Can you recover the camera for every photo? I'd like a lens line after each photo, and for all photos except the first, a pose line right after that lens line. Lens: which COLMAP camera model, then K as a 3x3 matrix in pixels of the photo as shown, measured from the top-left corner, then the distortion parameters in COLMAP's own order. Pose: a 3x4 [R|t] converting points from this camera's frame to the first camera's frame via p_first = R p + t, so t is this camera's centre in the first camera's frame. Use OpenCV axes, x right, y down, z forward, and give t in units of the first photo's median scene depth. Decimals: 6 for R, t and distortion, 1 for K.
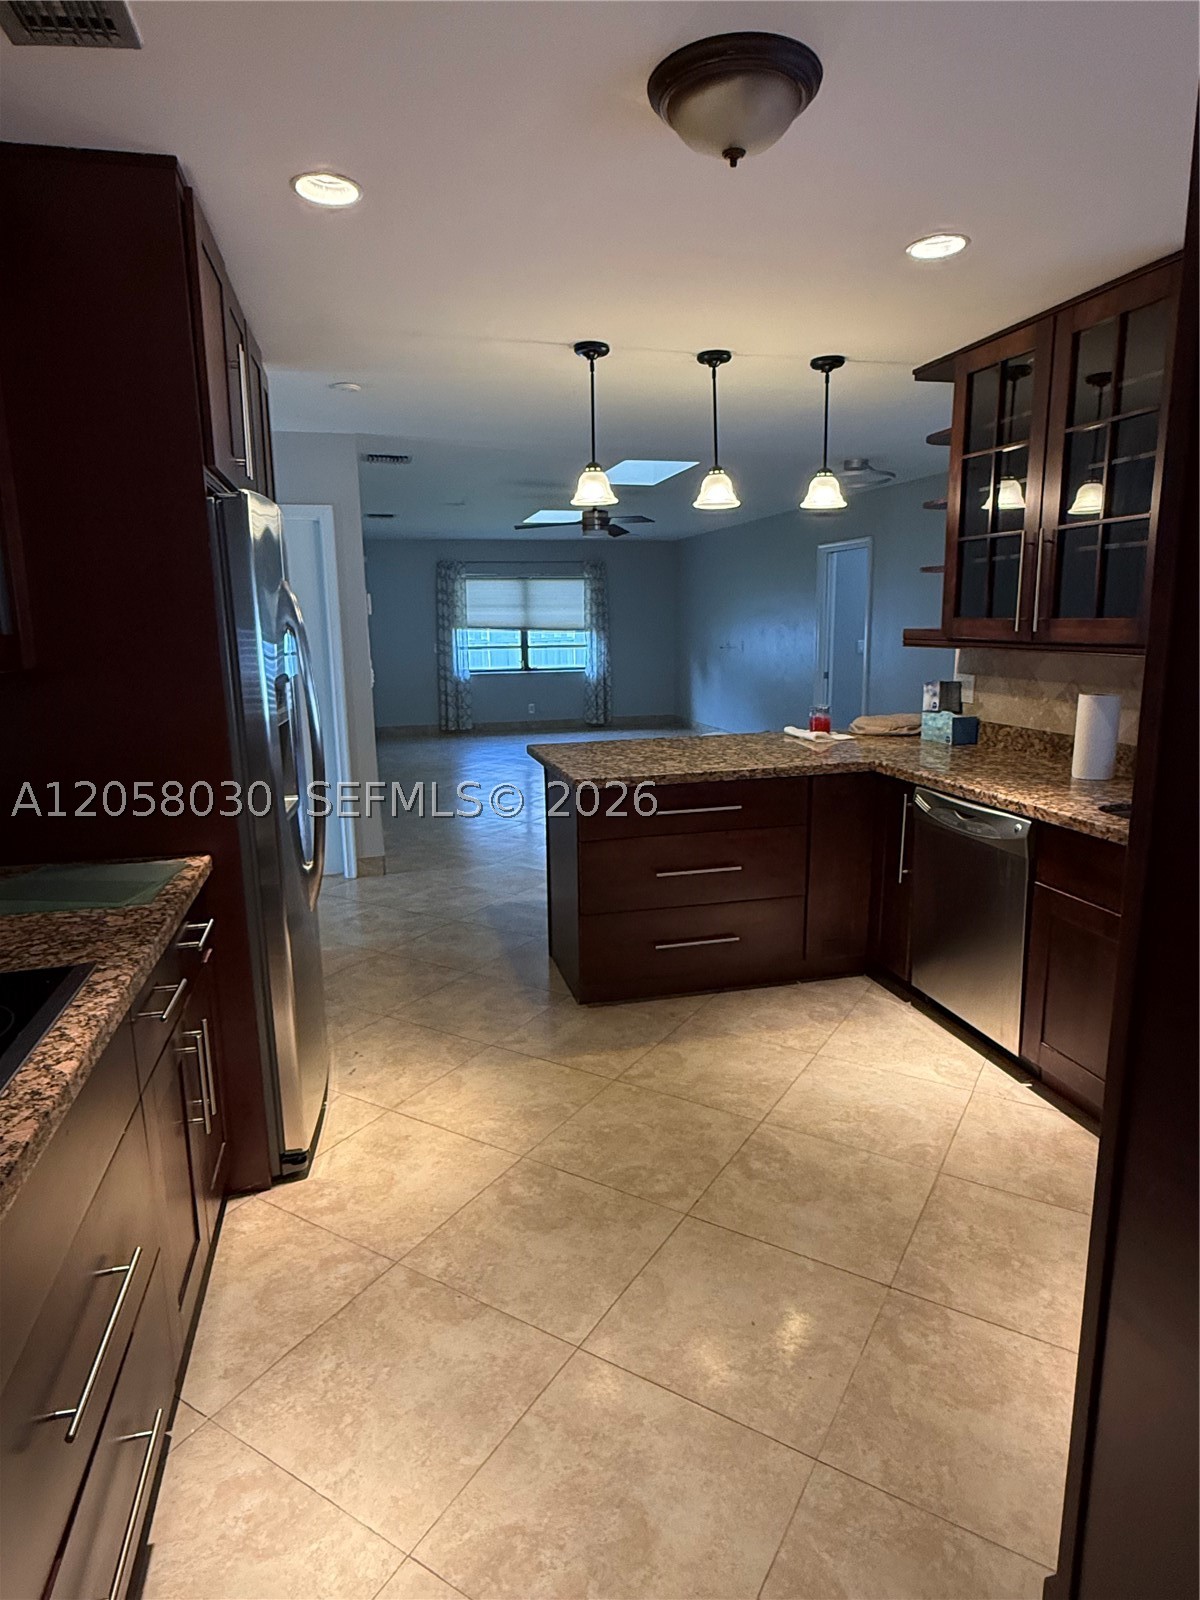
lens RADIAL K [[934.9, 0, 589.6], [0, 934.9, 805.3], [0, 0, 1]] dist [-0.008814, -0.000260]
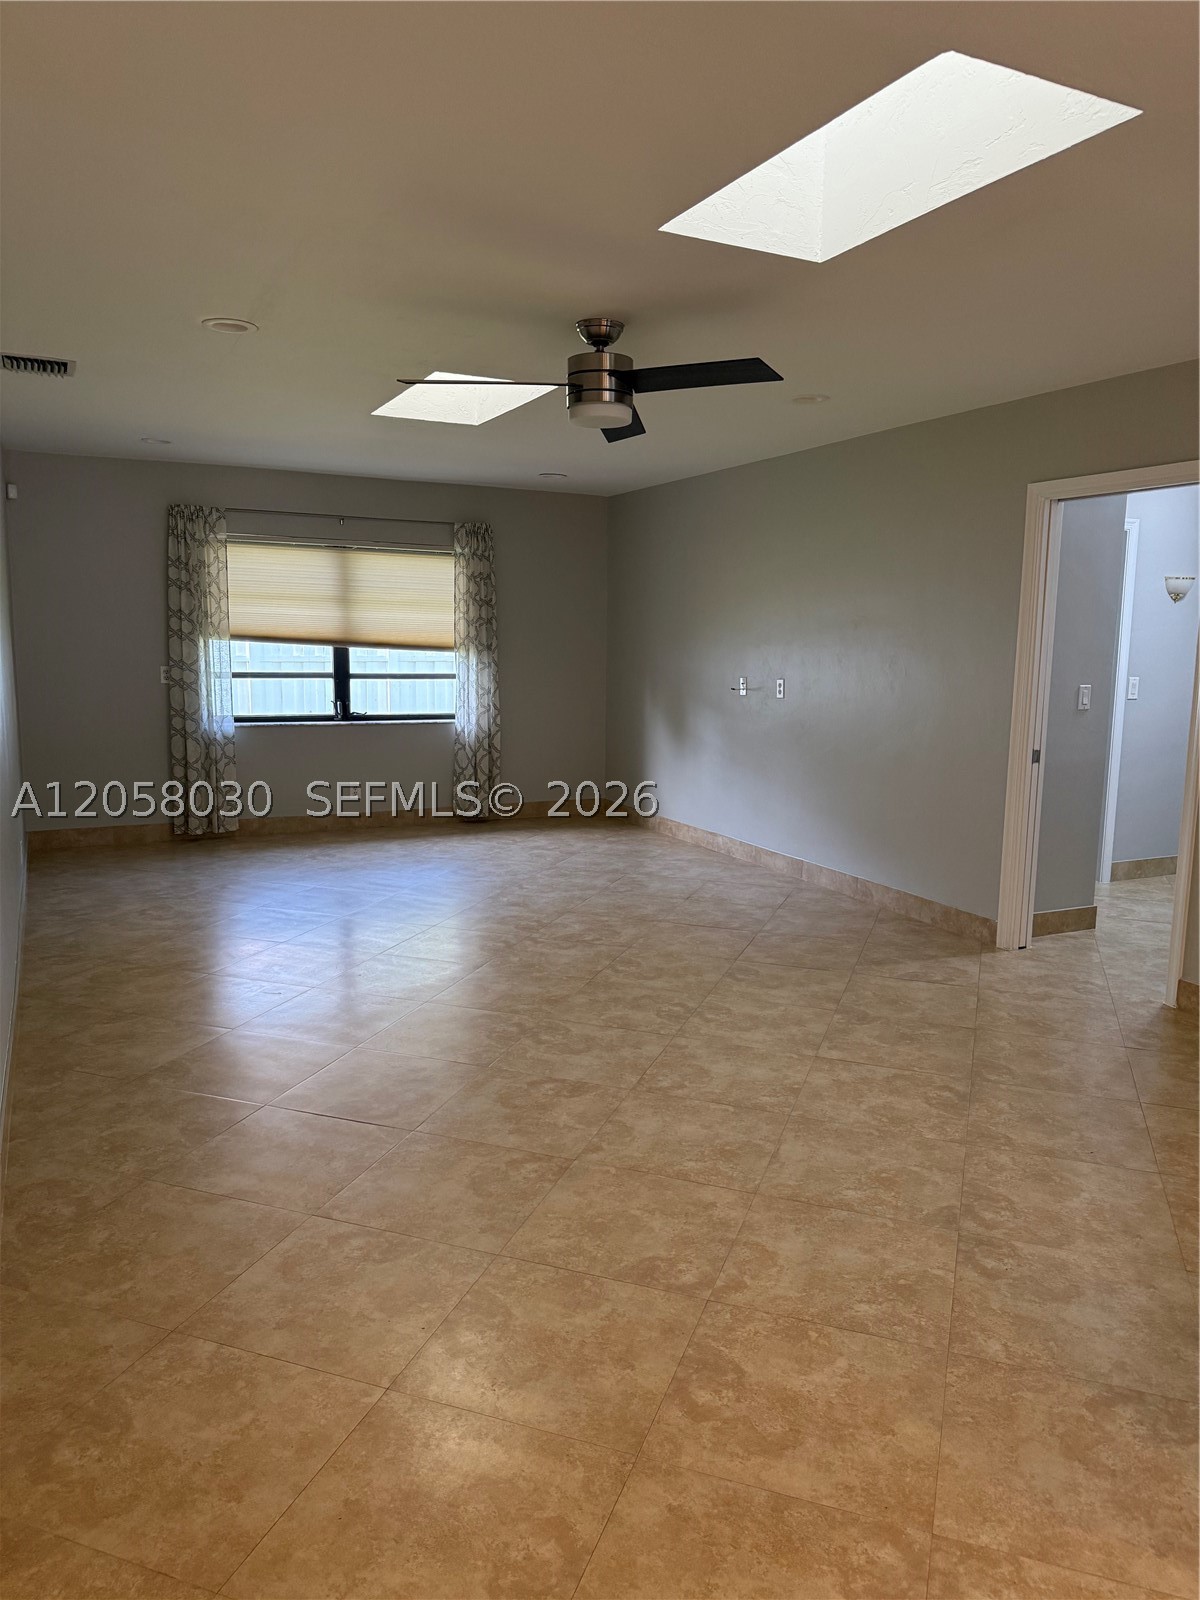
lens RADIAL K [[1061.1, 0, 616.4], [0, 1061.1, 797.5], [0, 0, 1]] dist [0.000455, -0.001434]
pose [[0.965935, -0.005700, 0.258720, -0.075556], [0.017039, 0.998989, -0.041607, -0.072430], [-0.258221, 0.044598, 0.965056, 0.378665]]
